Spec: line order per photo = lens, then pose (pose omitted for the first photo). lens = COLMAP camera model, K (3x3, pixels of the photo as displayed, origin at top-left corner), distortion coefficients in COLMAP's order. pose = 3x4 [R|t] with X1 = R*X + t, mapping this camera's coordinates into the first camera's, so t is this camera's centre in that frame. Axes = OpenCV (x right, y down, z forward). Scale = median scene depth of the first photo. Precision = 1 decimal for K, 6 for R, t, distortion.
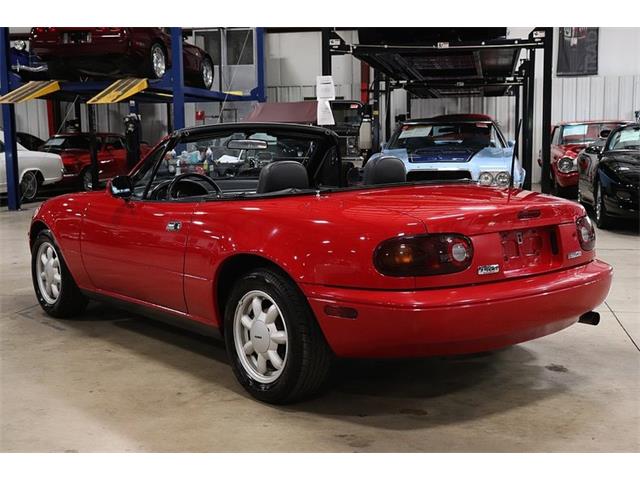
lens RADIAL K [[782.4, 0, 320.0], [0, 782.4, 240.0], [0, 0, 1]] dist [0.051590, -0.002124]
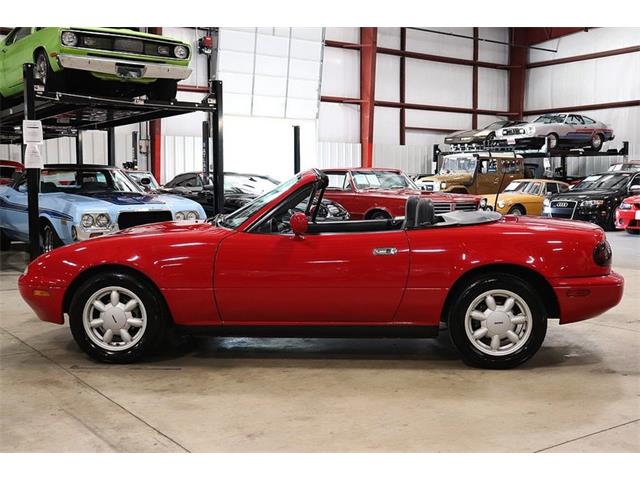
lens RADIAL K [[741.1, 0, 290.1], [0, 741.1, 240.3], [0, 0, 1]] dist [-0.000047, 0.008229]
pose [[0.702119, -0.042741, 0.710776, -0.387553], [0.083938, 0.996205, -0.023011, -0.006977], [-0.707095, 0.075817, 0.703042, 0.101256]]
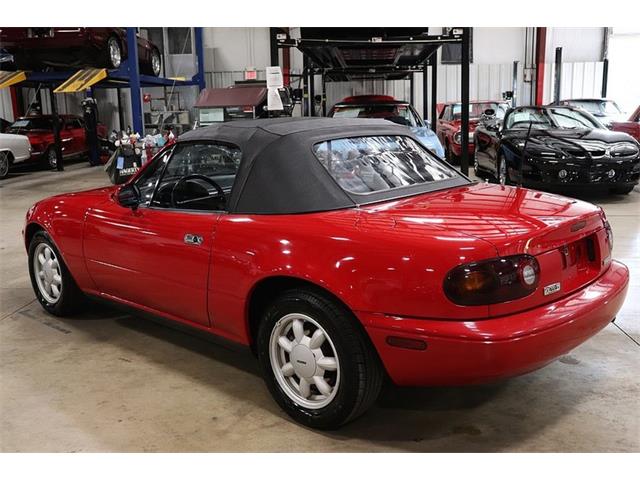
lens RADIAL K [[626.3, 0, 320.0], [0, 626.3, 240.0], [0, 0, 1]] dist [-0.032648, 0.021499]
pose [[0.991955, -0.036915, 0.121092, -0.043898], [0.027994, 0.996823, 0.074566, -0.024294], [-0.123459, -0.070577, 0.989837, 0.078694]]
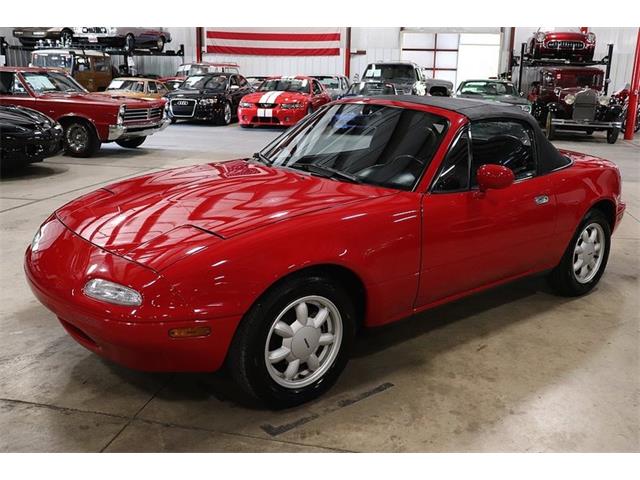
lens RADIAL K [[626.3, 0, 320.0], [0, 626.3, 240.0], [0, 0, 1]] dist [-0.032648, 0.021499]
pose [[0.022802, -0.239329, 0.970671, -0.382757], [0.109298, 0.965700, 0.235536, -0.073449], [-0.993747, 0.100721, 0.048178, 0.447081]]
